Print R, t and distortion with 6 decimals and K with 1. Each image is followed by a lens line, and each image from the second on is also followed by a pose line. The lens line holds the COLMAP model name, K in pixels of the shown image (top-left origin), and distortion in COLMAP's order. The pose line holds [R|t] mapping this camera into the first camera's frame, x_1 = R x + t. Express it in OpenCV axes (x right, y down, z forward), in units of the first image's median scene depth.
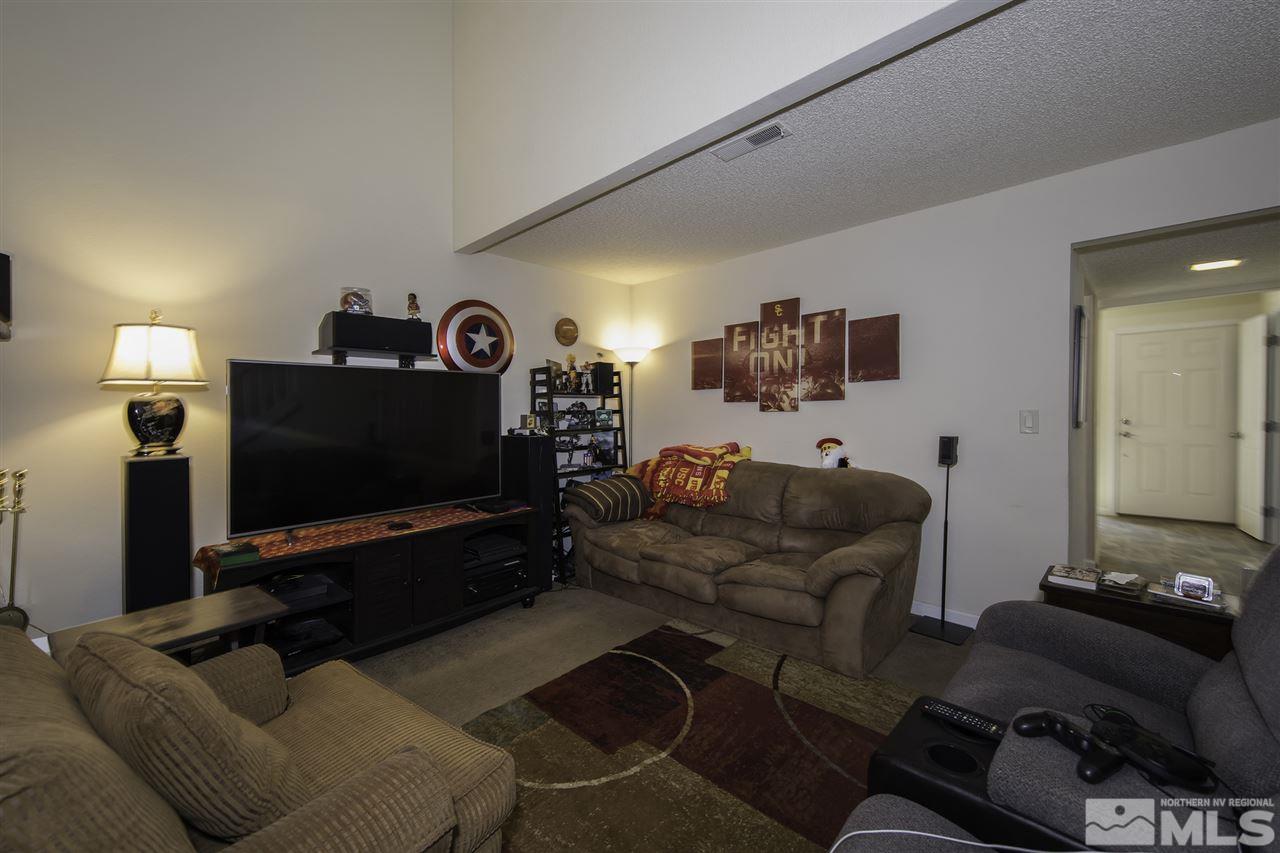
lens RADIAL K [[509.0, 0, 641.9], [0, 509.0, 405.5], [0, 0, 1]] dist [0.000697, 0.000009]
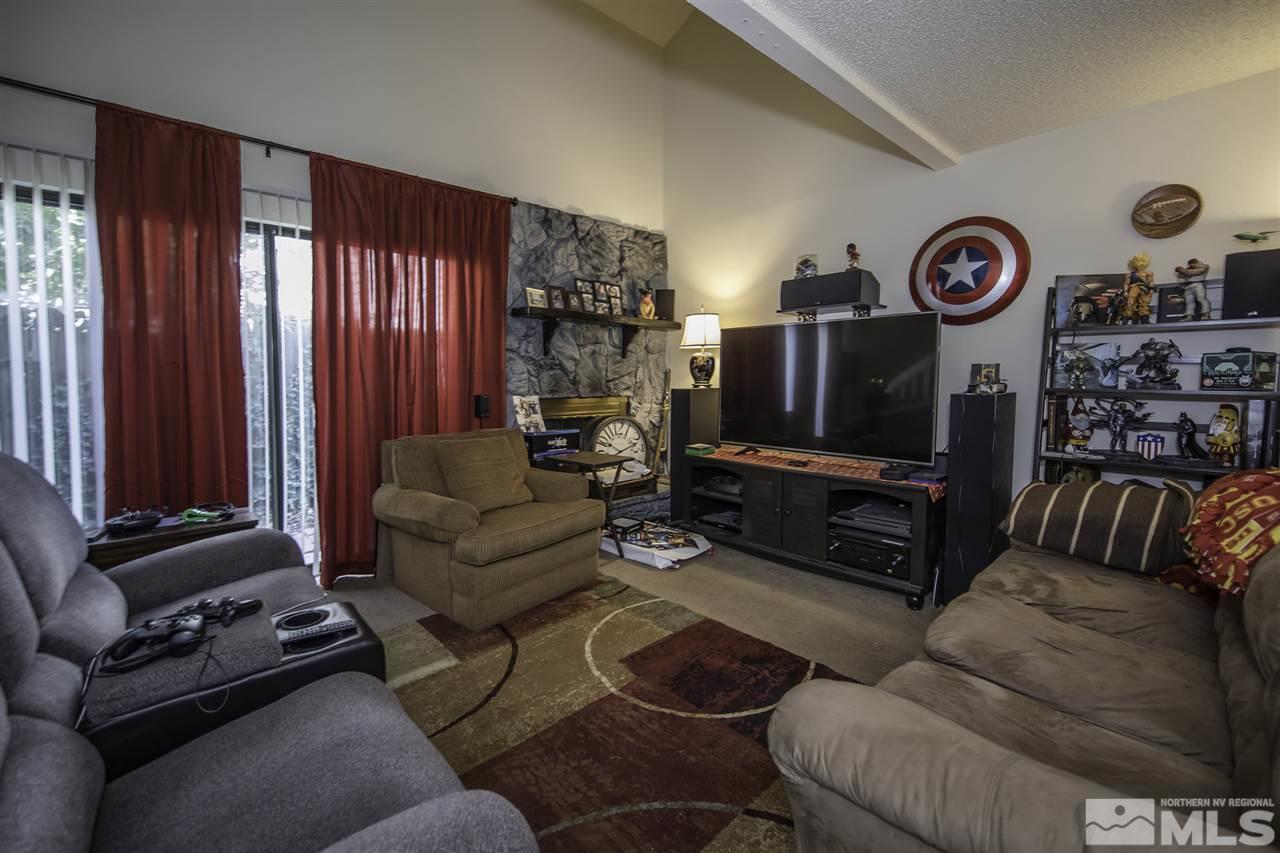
lens RADIAL K [[531.0, 0, 639.9], [0, 531.0, 387.6], [0, 0, 1]] dist [0.000492, 0.000017]
pose [[-0.071676, 0.036878, -0.996746, 0.565954], [0.012755, 0.999268, 0.036055, 0.018829], [0.997346, -0.010130, -0.072094, 0.591889]]
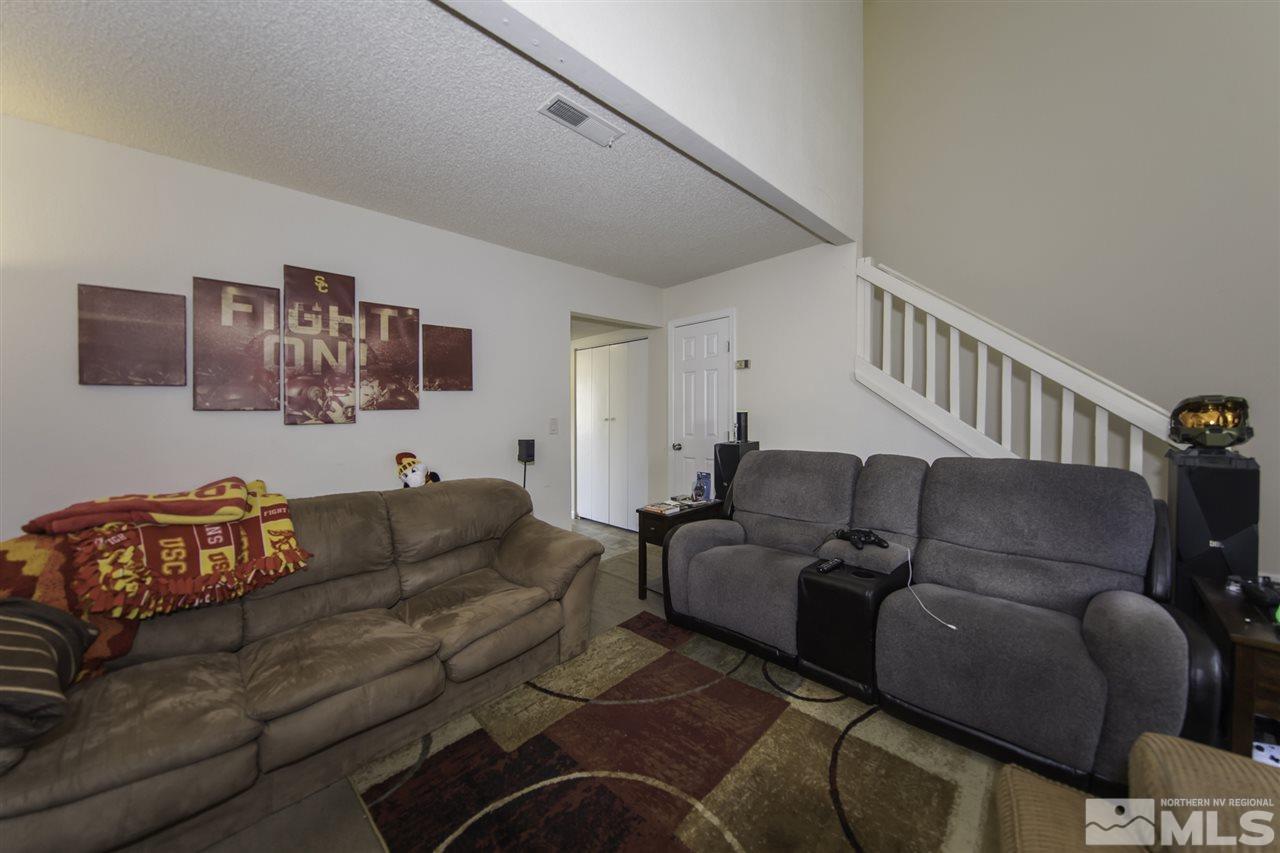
lens RADIAL K [[437.4, 0, 640.0], [0, 437.4, 426.5], [0, 0, 1]] dist [0.000796, -0.000013]
pose [[0.021163, -0.017610, 0.999621, -0.361792], [0.014775, 0.999741, 0.017300, 0.011553], [-0.999667, 0.014404, 0.021417, 0.559824]]
